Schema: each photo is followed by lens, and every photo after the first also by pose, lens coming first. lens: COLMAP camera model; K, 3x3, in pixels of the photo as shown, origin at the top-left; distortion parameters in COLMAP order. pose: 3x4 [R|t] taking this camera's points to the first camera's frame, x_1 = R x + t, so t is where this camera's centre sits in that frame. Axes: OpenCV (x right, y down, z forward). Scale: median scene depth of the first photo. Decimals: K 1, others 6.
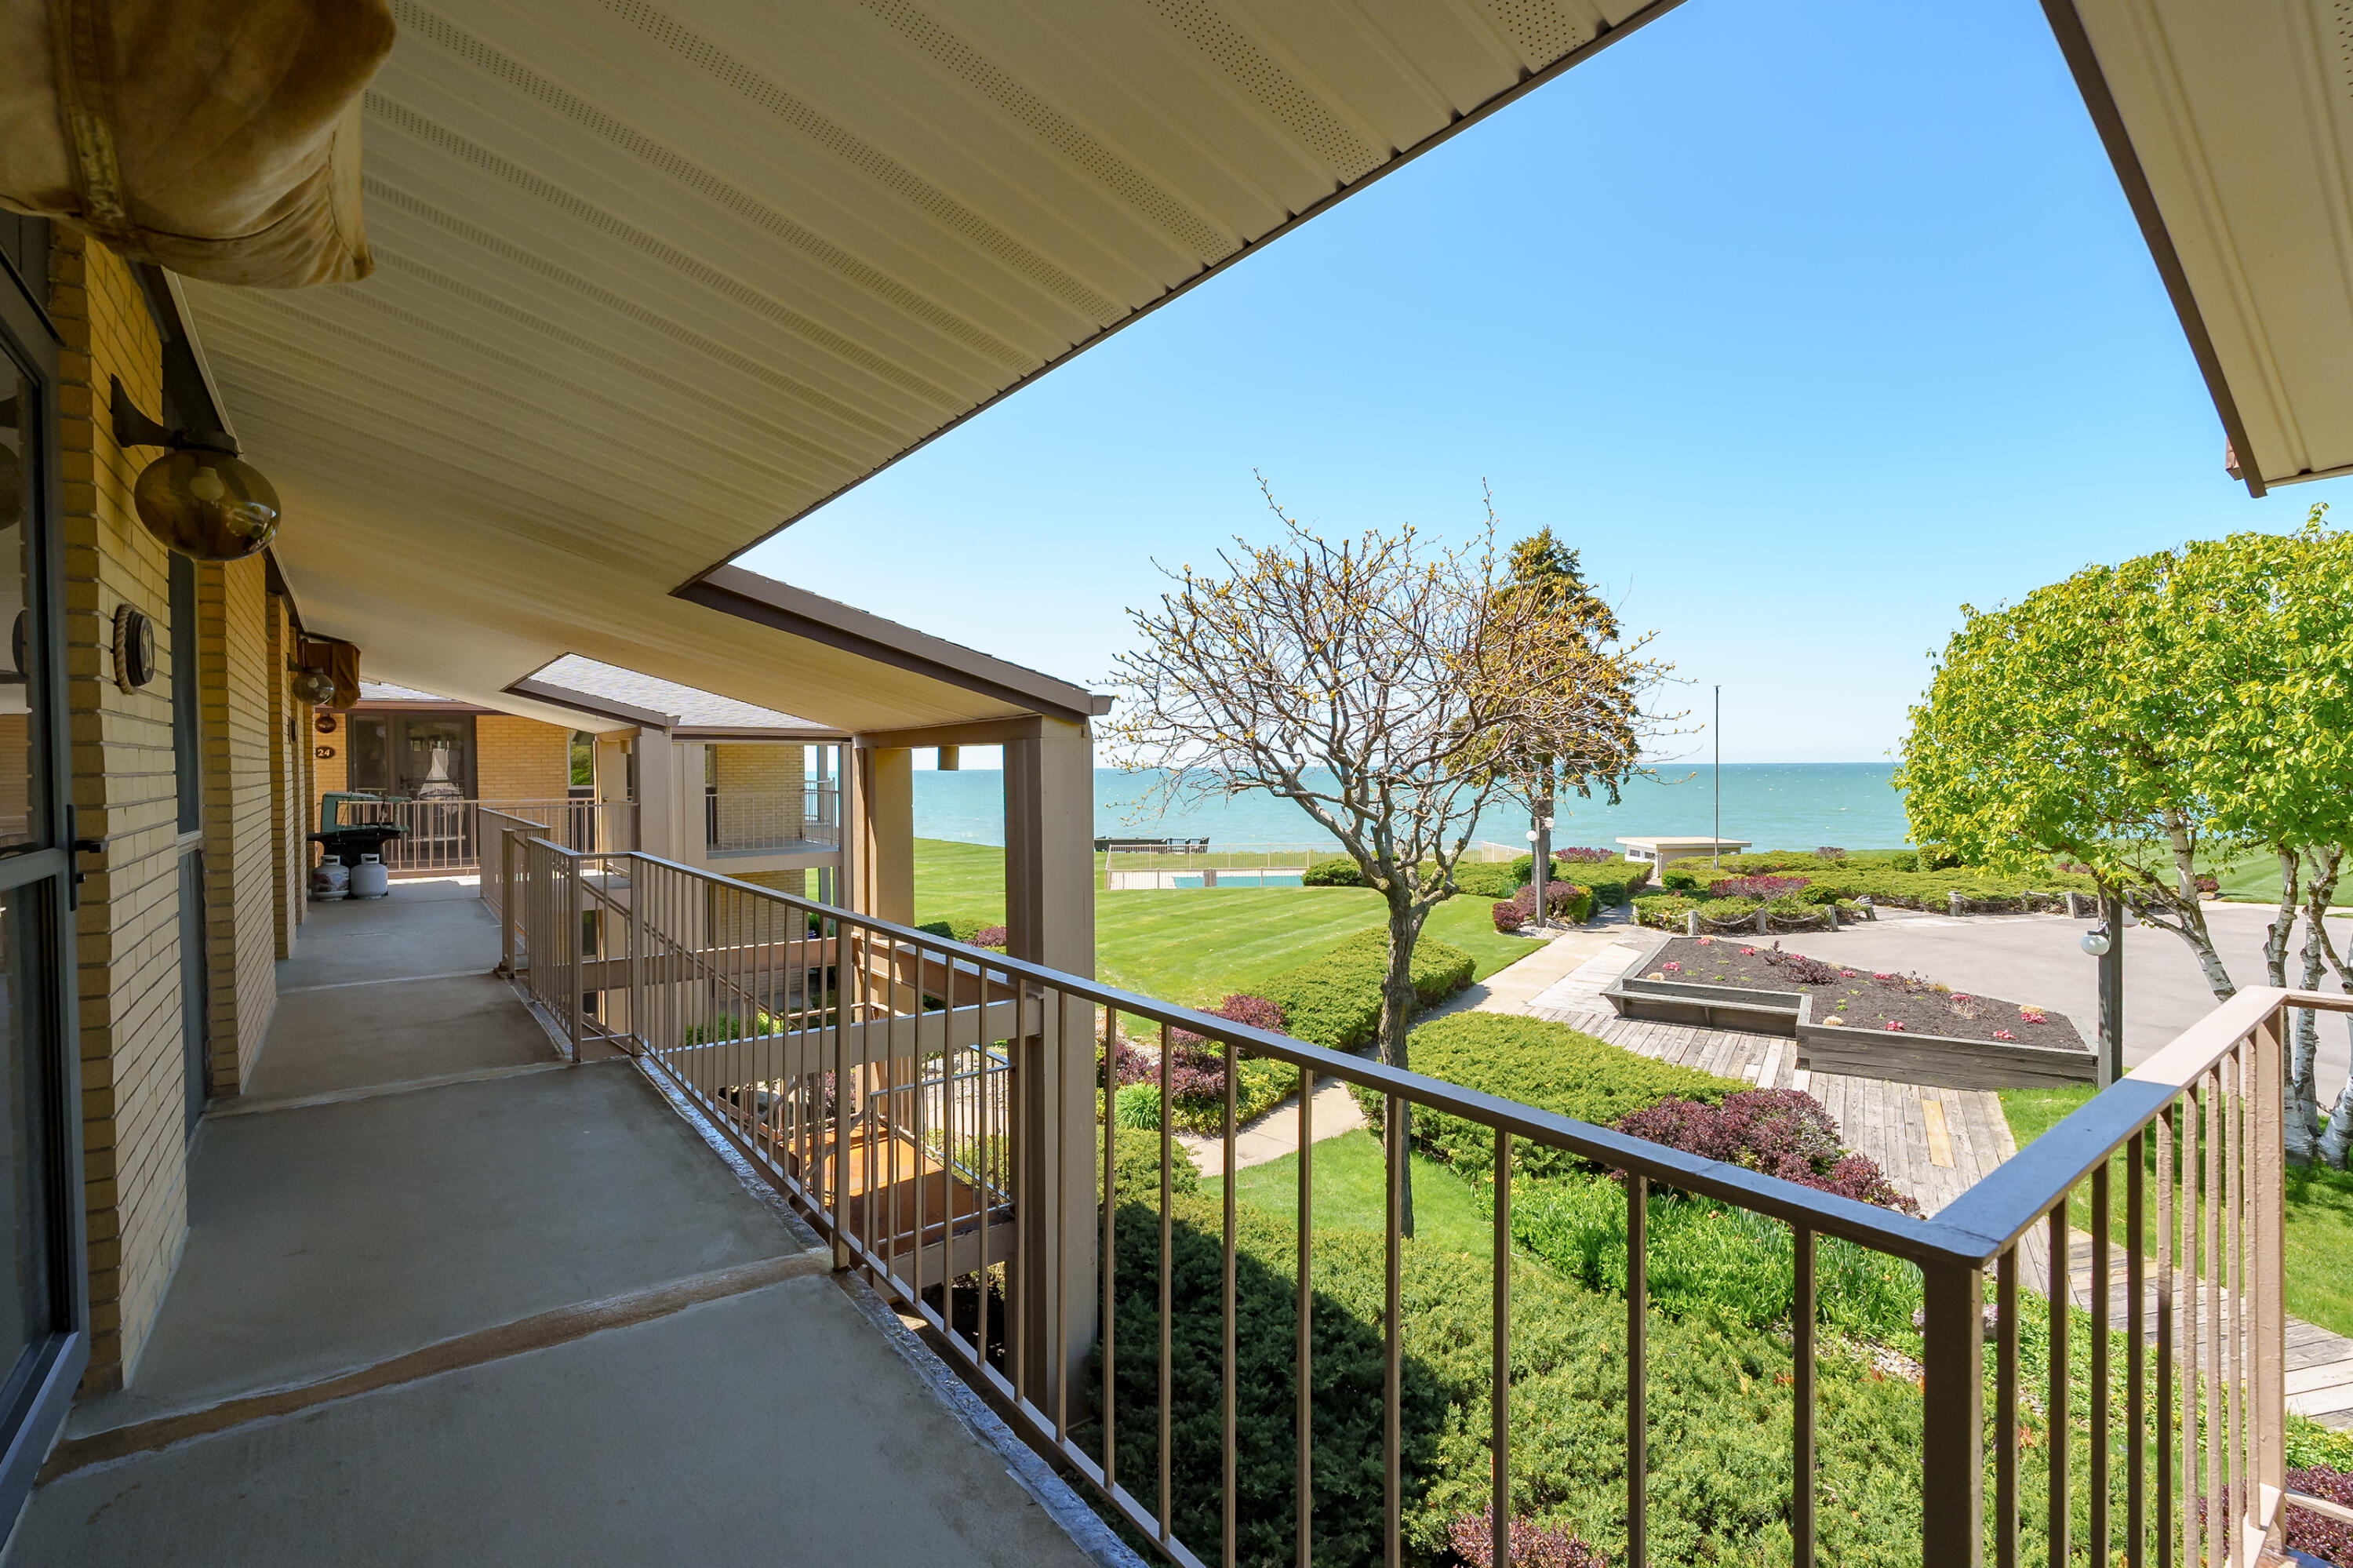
lens RADIAL K [[1051.7, 0, 1176.5], [0, 1051.7, 784.0], [0, 0, 1]] dist [0.002591, 0.000385]
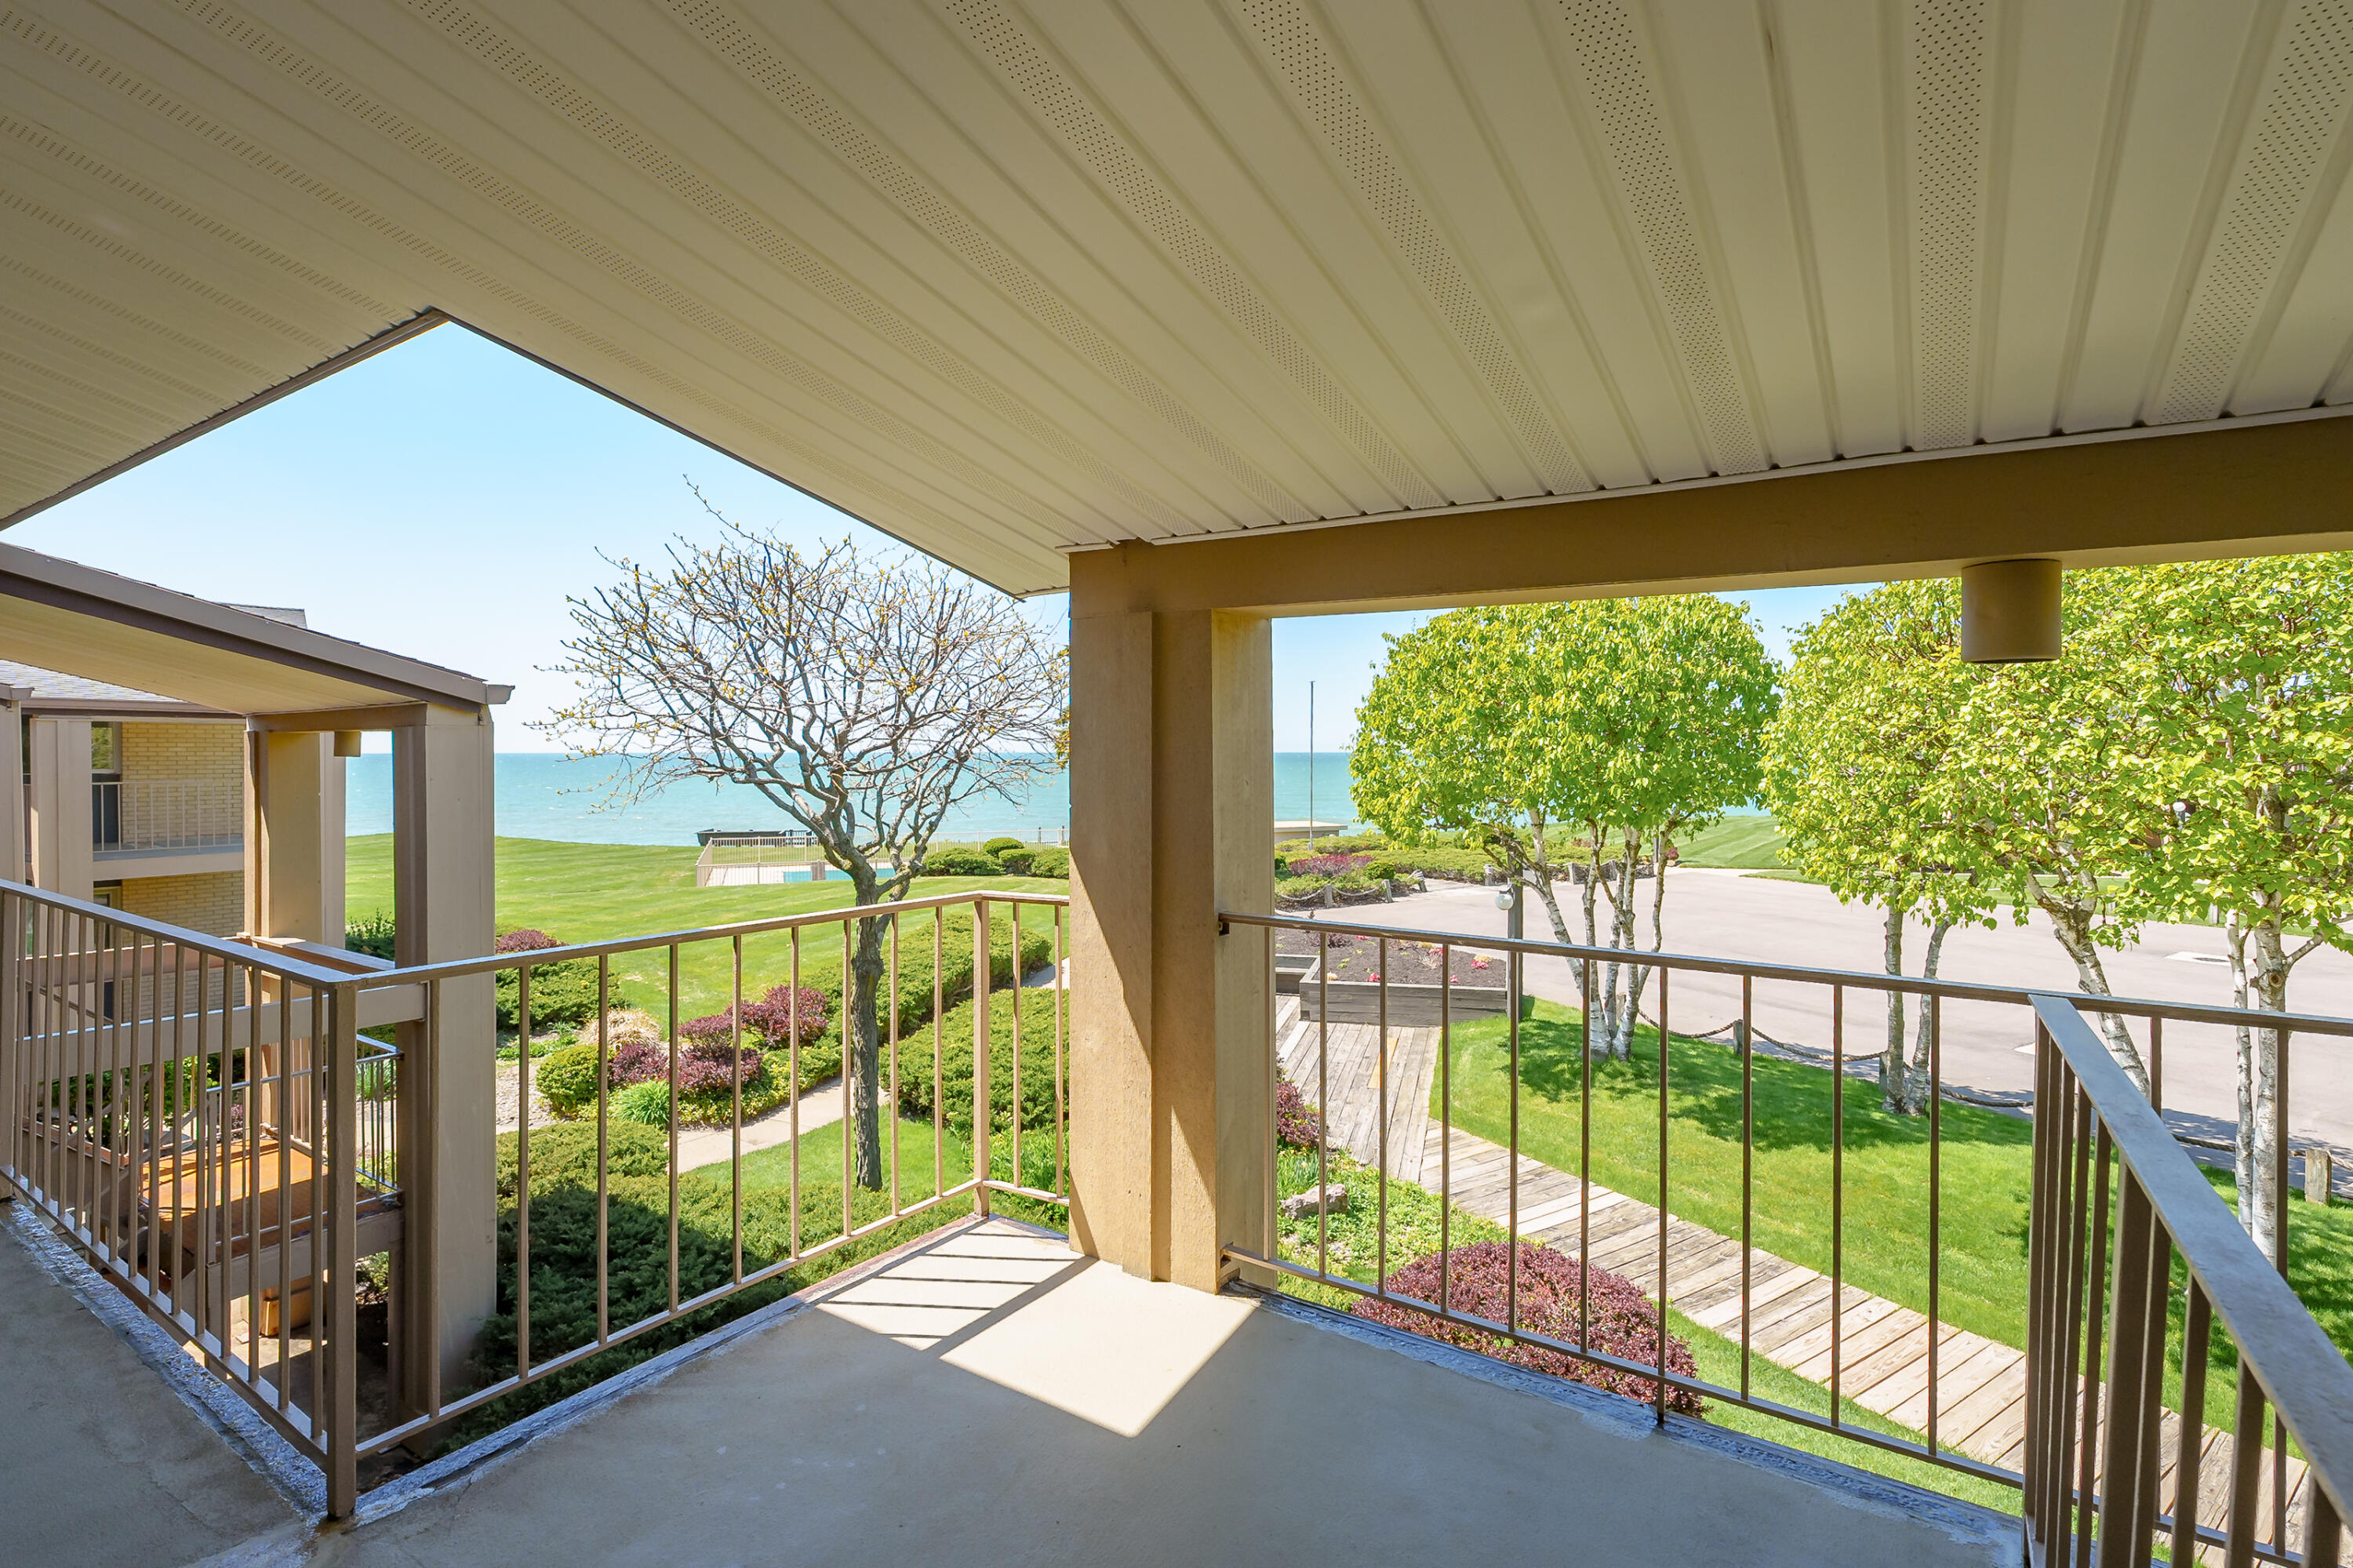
lens RADIAL K [[1087.0, 0, 1177.1], [0, 1087.0, 761.9], [0, 0, 1]] dist [-0.002355, 0.019606]
pose [[0.946840, 0.004706, 0.321670, 0.105781], [-0.001857, 0.999956, -0.009164, -0.000153], [-0.321699, 0.008080, 0.946807, -0.108552]]
